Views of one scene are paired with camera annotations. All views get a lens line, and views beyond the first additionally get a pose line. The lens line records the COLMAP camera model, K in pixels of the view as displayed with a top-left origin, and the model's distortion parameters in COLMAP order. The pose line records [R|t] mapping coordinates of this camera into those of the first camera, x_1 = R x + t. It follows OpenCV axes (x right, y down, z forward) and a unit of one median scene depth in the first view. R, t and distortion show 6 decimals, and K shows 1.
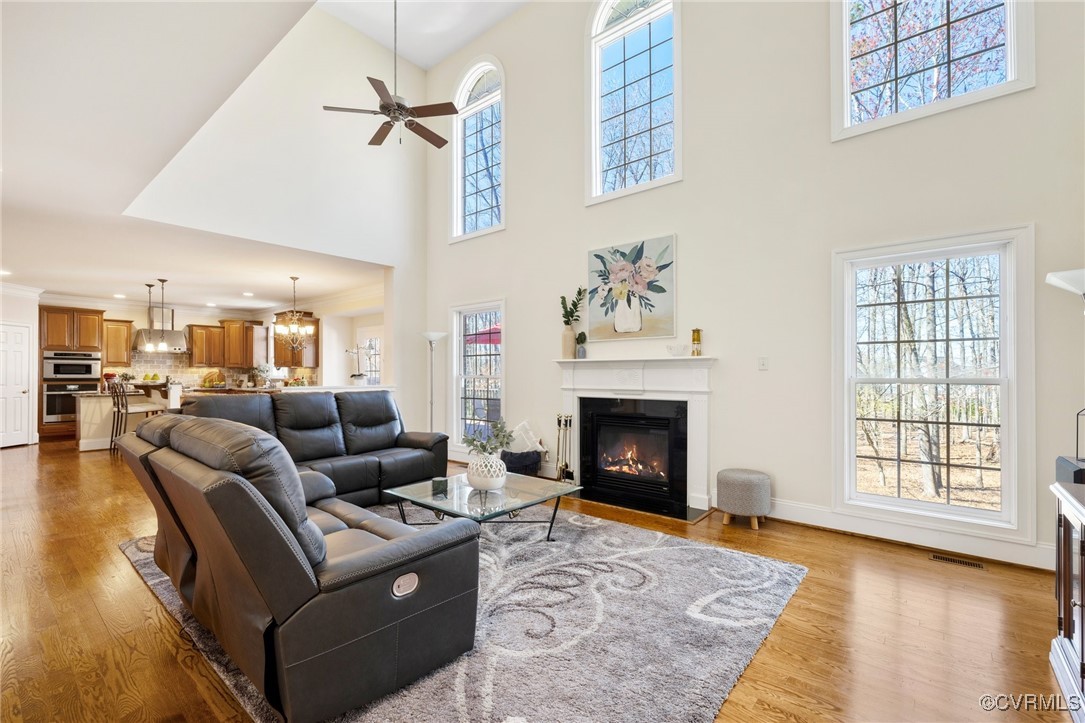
lens RADIAL K [[470.8, 0, 543.7], [0, 470.8, 366.9], [0, 0, 1]] dist [-0.003712, 0.000073]
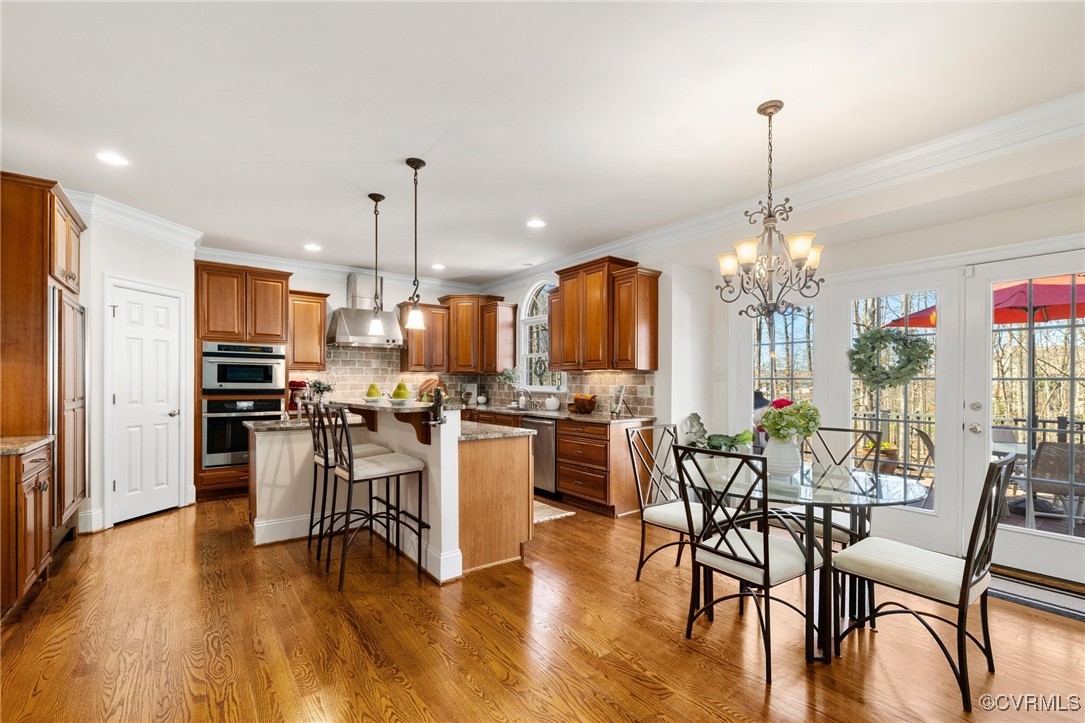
lens RADIAL K [[470.8, 0, 536.0], [0, 470.8, 379.1], [0, 0, 1]] dist [-0.003712, 0.000073]
pose [[0.970101, 0.003821, -0.242672, -0.515464], [-0.002203, 0.999974, 0.006936, 0.006723], [0.242692, -0.006194, 0.970084, 0.524662]]
